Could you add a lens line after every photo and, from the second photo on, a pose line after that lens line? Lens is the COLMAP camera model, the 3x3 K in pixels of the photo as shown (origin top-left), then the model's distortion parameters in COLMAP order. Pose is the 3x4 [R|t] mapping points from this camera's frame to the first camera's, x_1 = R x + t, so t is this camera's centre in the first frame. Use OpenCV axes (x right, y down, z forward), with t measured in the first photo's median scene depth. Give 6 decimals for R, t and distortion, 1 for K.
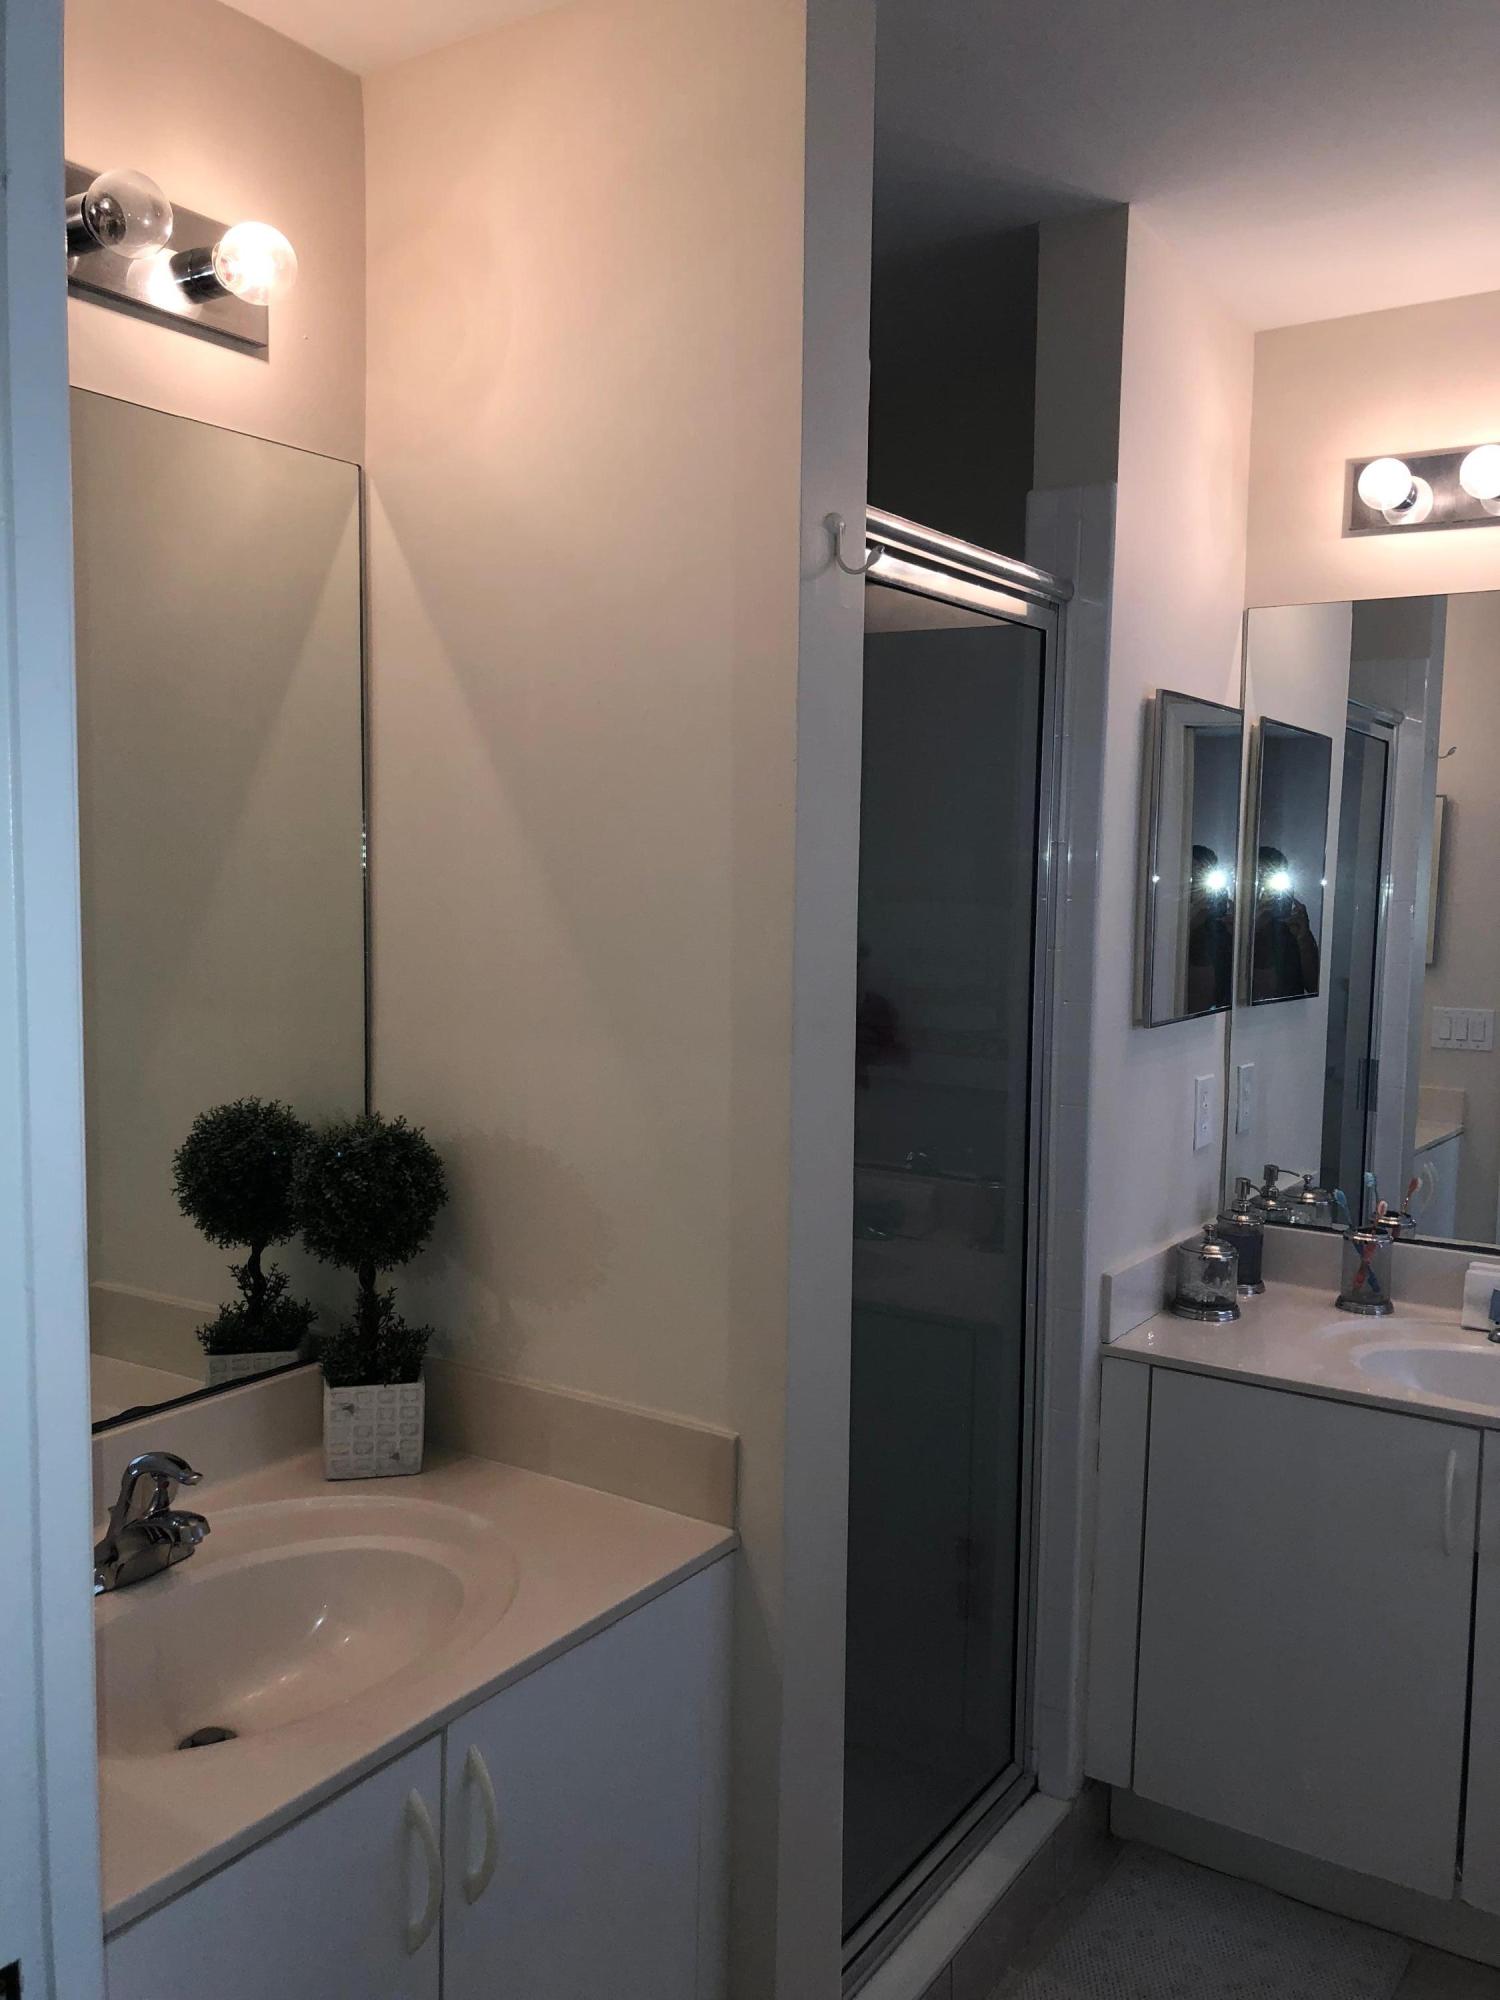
lens RADIAL K [[1636.3, 0, 750.0], [0, 1636.3, 1000.0], [0, 0, 1]] dist [0.016991, 0.006354]
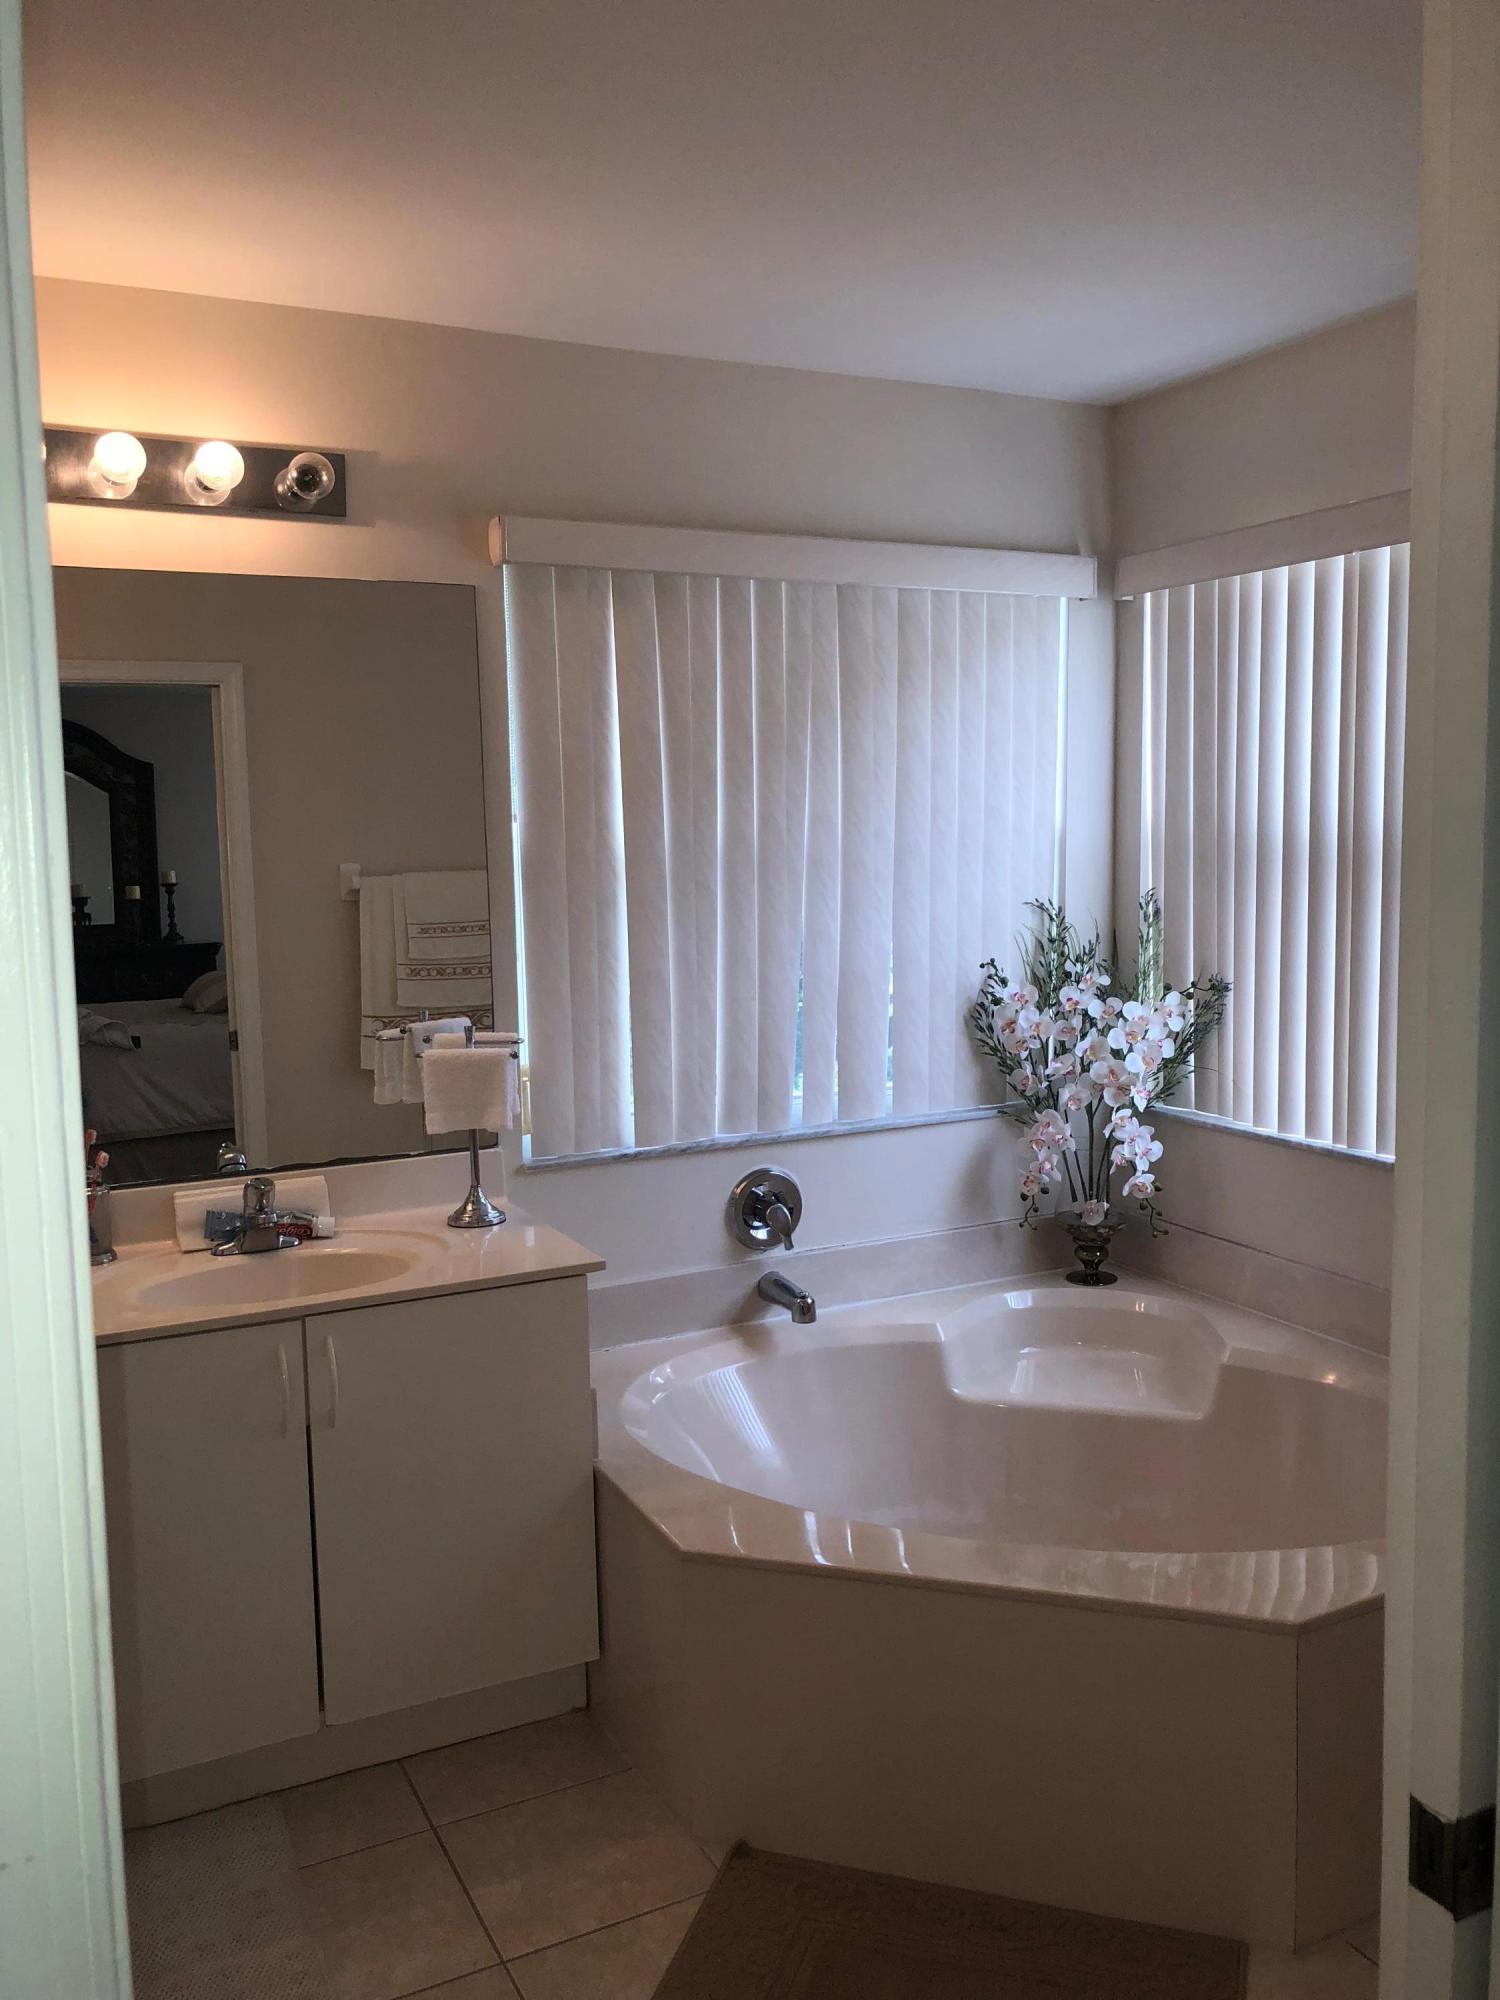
lens RADIAL K [[1636.3, 0, 750.0], [0, 1636.3, 1000.0], [0, 0, 1]] dist [0.016991, 0.006354]
pose [[0.491984, -0.119872, 0.862312, -0.325330], [0.106907, 0.991298, 0.076808, -0.010138], [-0.864015, 0.054399, 0.500518, 0.138649]]
